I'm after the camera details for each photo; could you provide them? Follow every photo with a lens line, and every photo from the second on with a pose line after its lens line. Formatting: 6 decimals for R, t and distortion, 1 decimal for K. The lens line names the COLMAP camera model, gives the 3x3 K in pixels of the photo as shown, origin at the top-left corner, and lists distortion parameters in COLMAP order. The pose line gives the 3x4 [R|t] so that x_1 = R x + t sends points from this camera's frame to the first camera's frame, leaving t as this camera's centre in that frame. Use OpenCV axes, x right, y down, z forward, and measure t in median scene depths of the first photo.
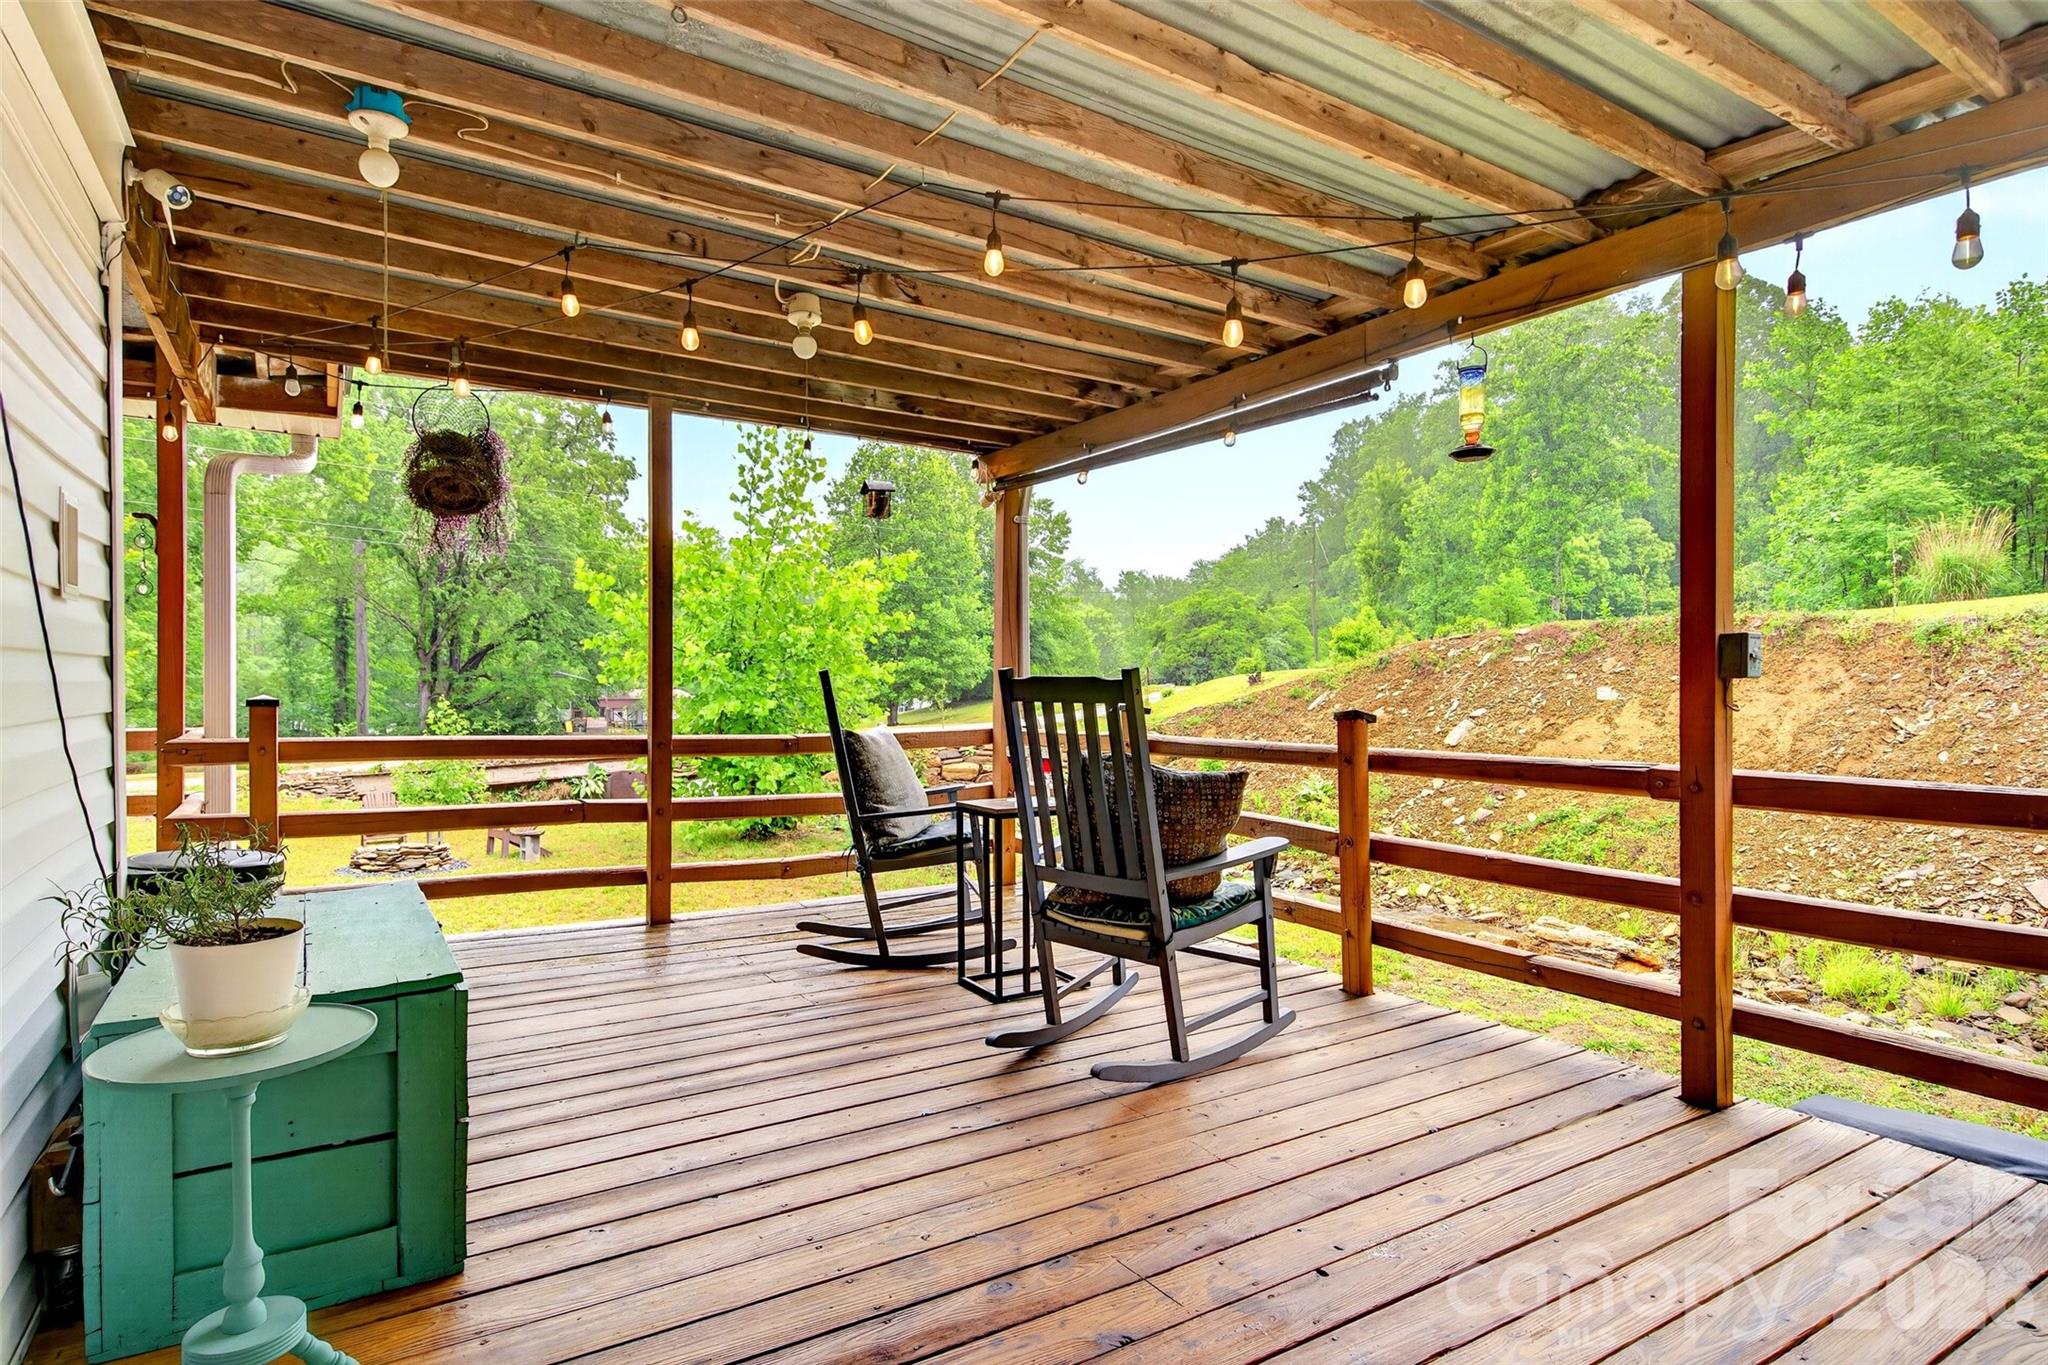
lens RADIAL K [[1135.4, 0, 1020.4], [0, 1135.4, 687.0], [0, 0, 1]] dist [0.000076, -0.002017]
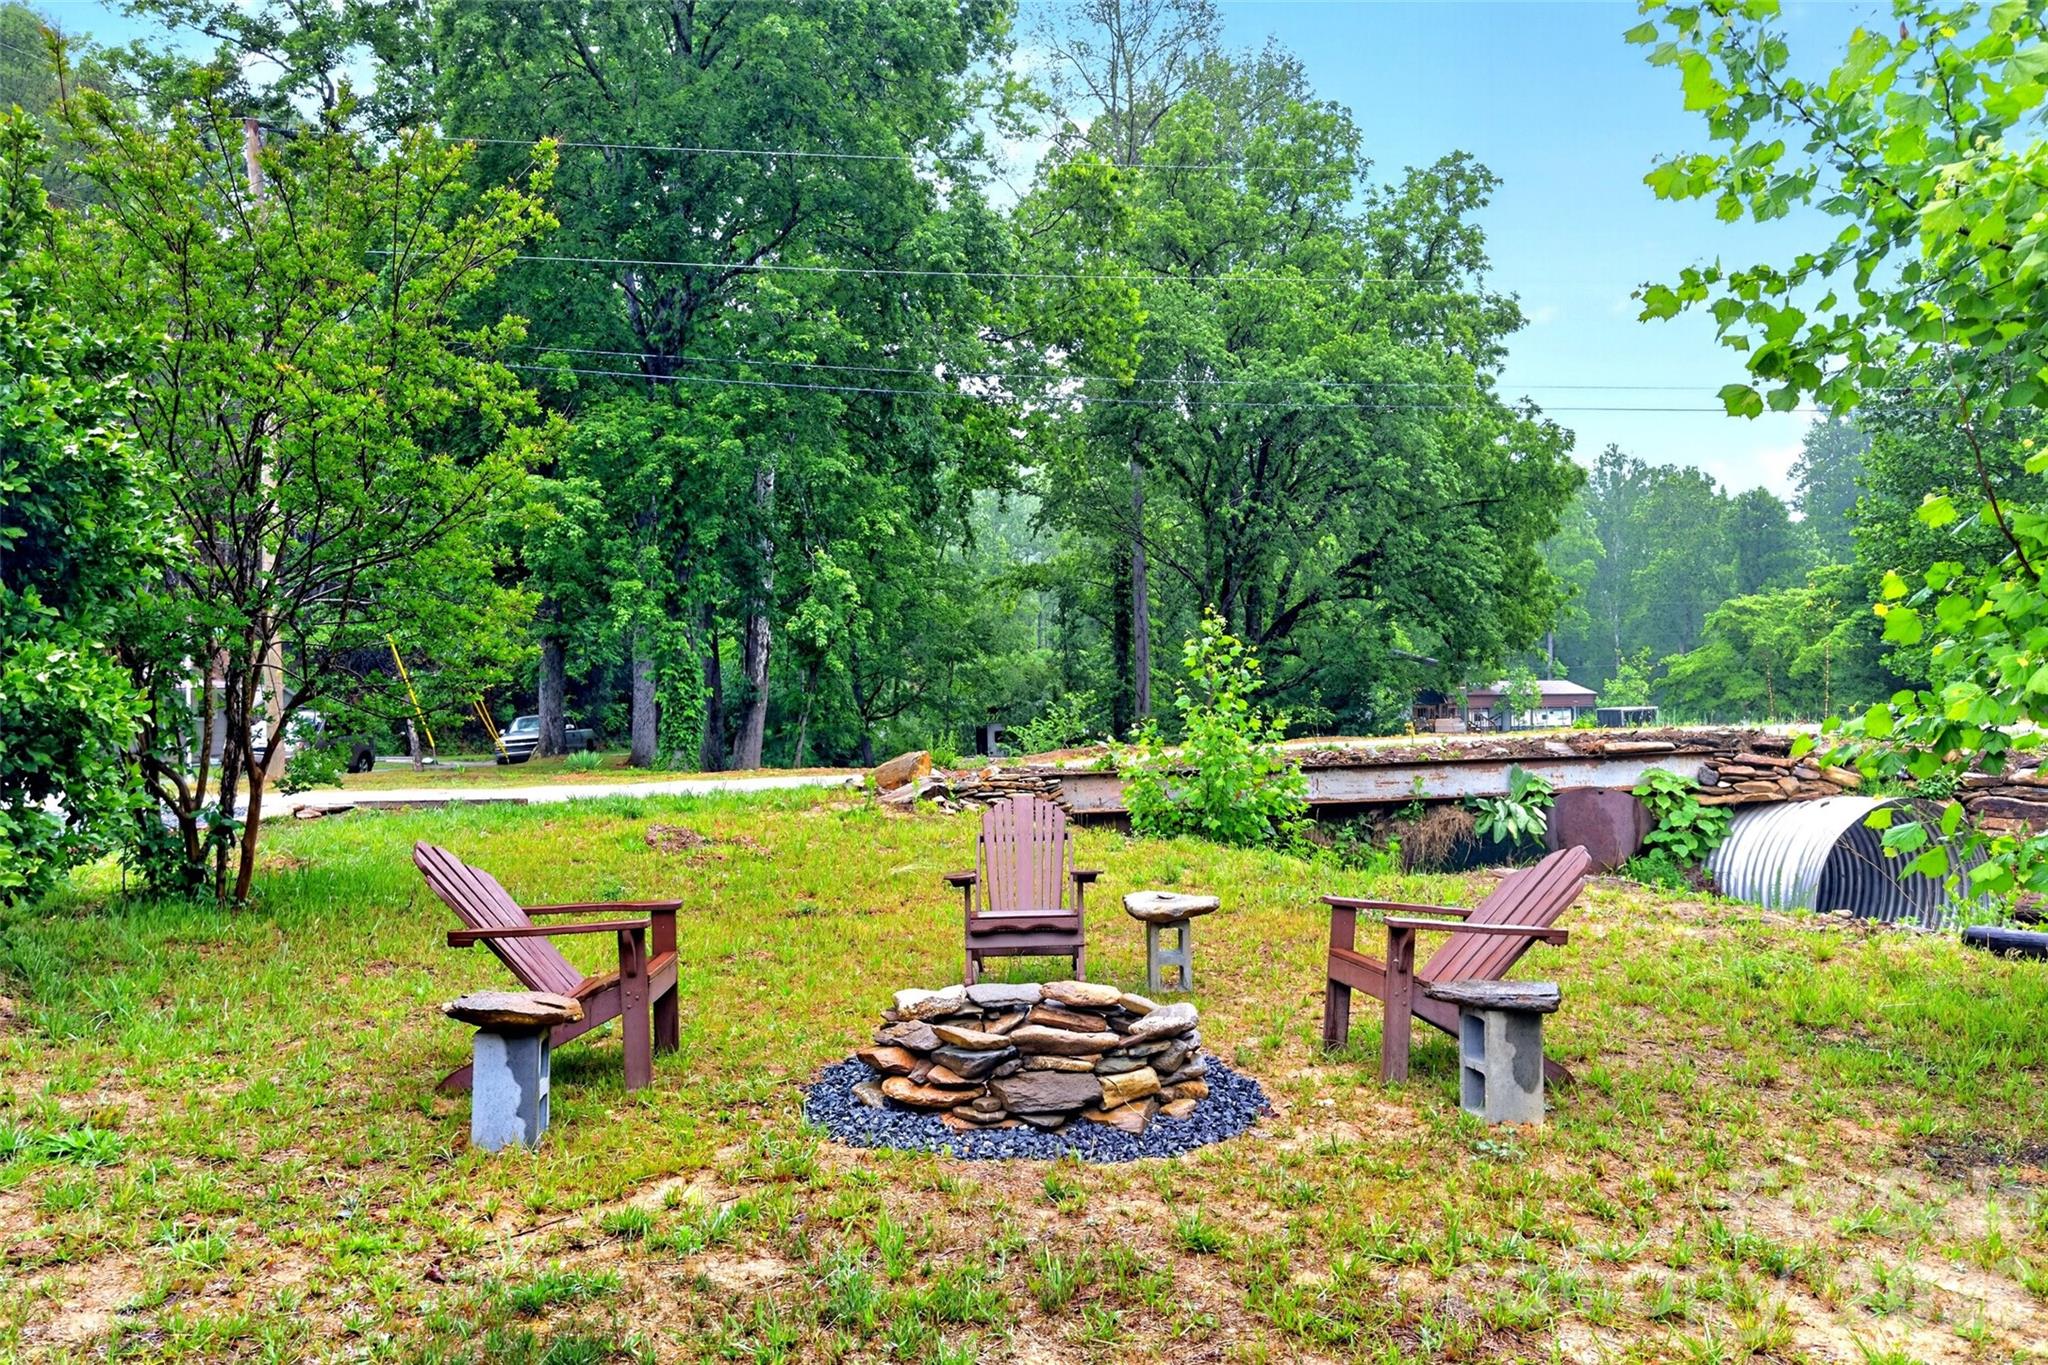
lens RADIAL K [[1500.6, 0, 1027.3], [0, 1500.6, 744.3], [0, 0, 1]] dist [0.002713, 0.002196]
pose [[0.815928, 0.012833, -0.578011, -0.105346], [0.005521, 0.999535, 0.029984, 0.021568], [0.578127, -0.027656, 0.815478, 0.221520]]
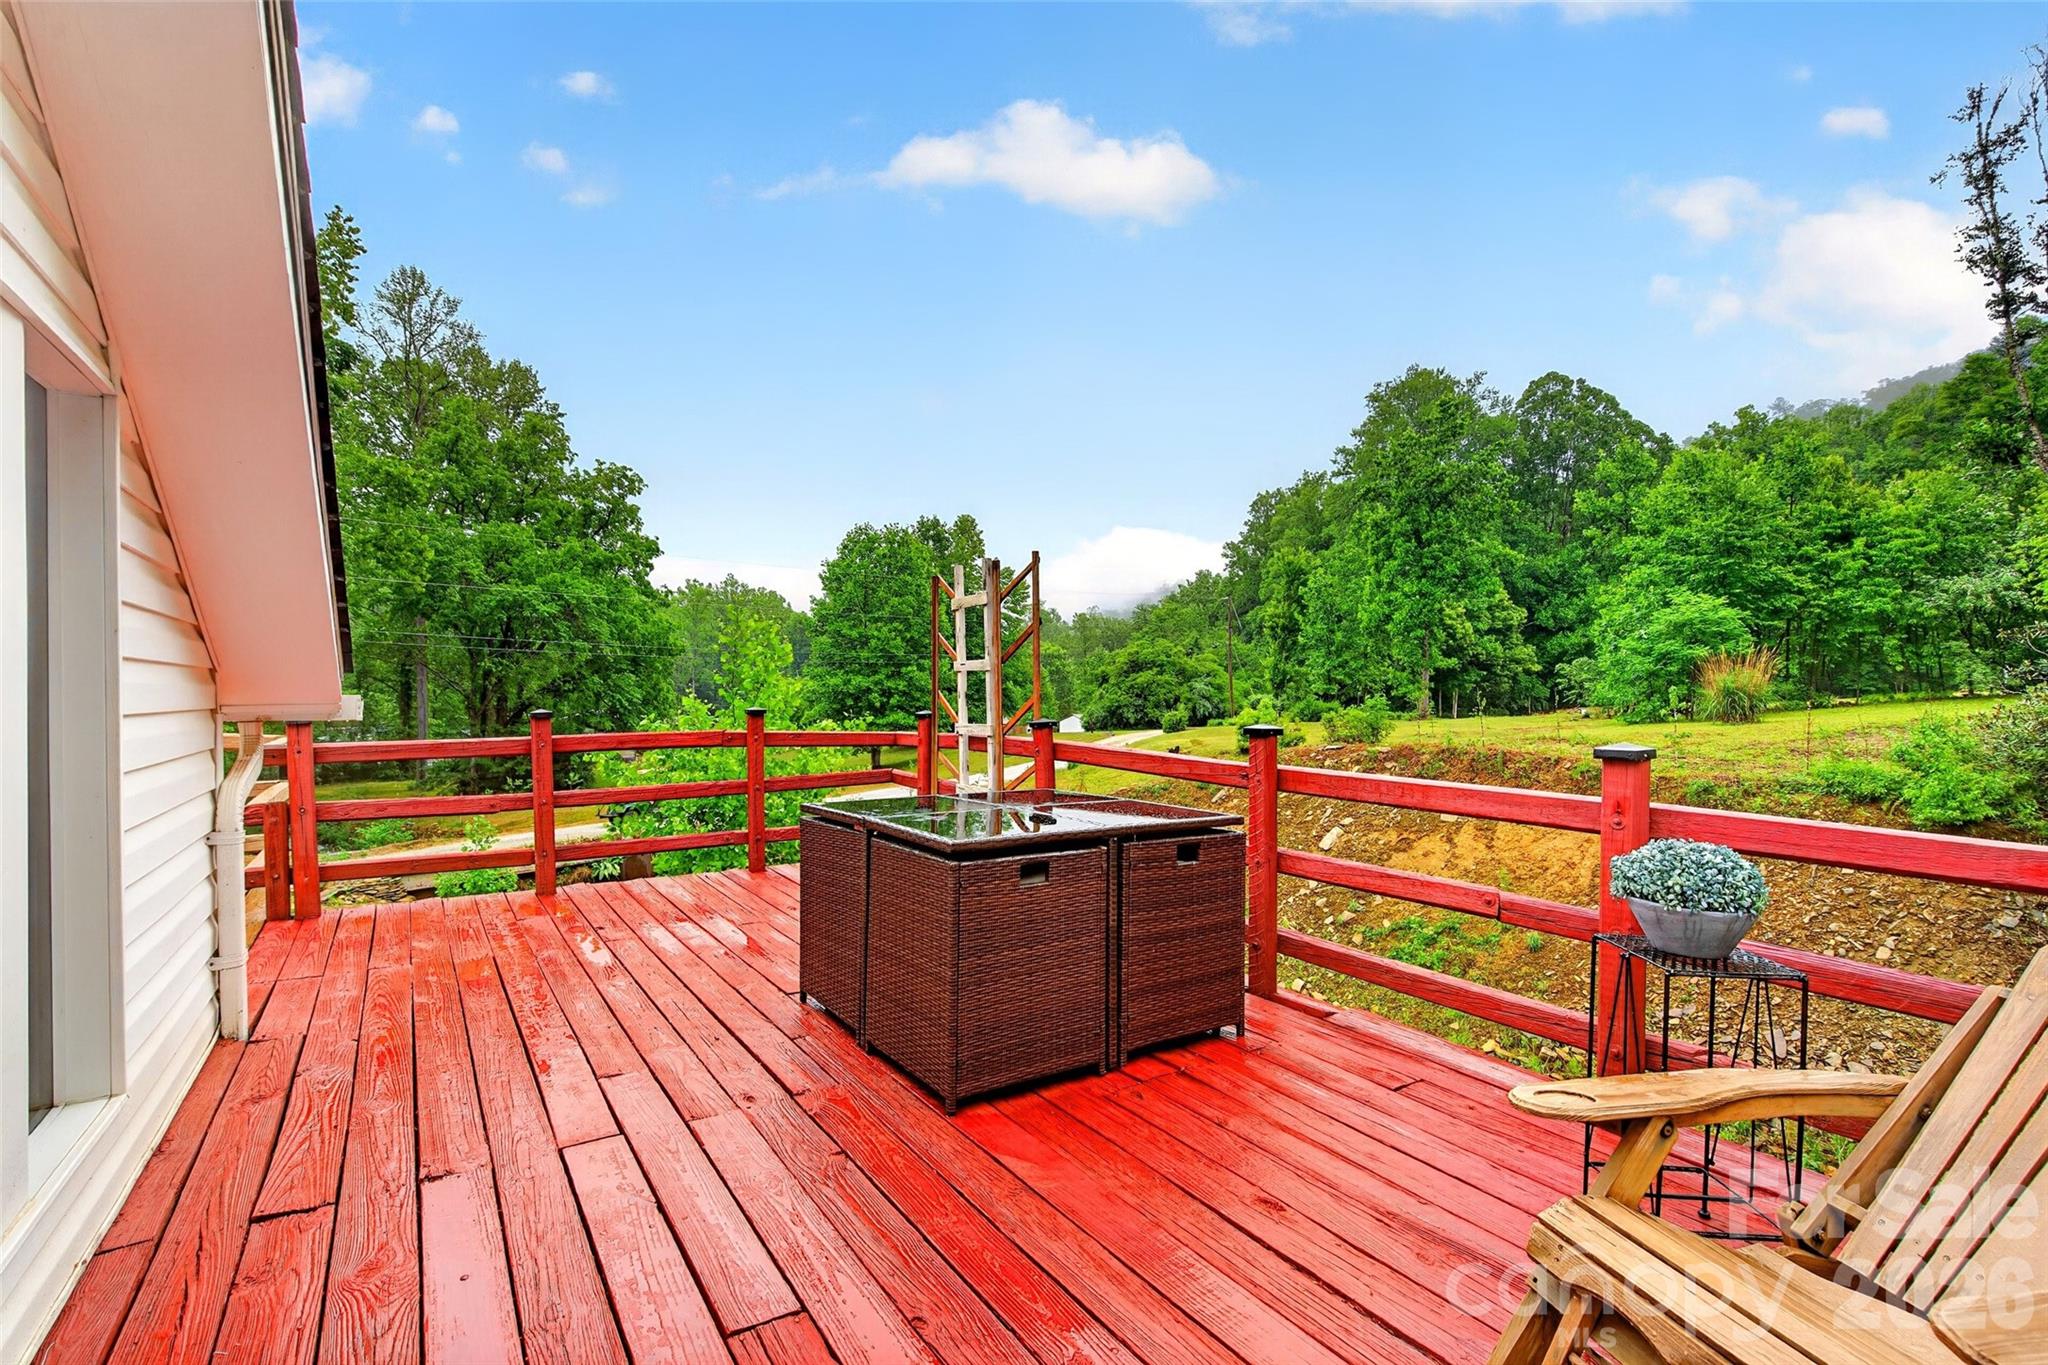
lens RADIAL K [[956.9, 0, 1024.0], [0, 956.9, 682.5], [0, 0, 1]] dist [-0.003176, -0.000042]
pose [[0.999561, 0.001888, 0.029556, 0.014034], [-0.001774, 0.999991, -0.003875, -0.060277], [-0.029563, 0.003820, 0.999556, -0.005638]]
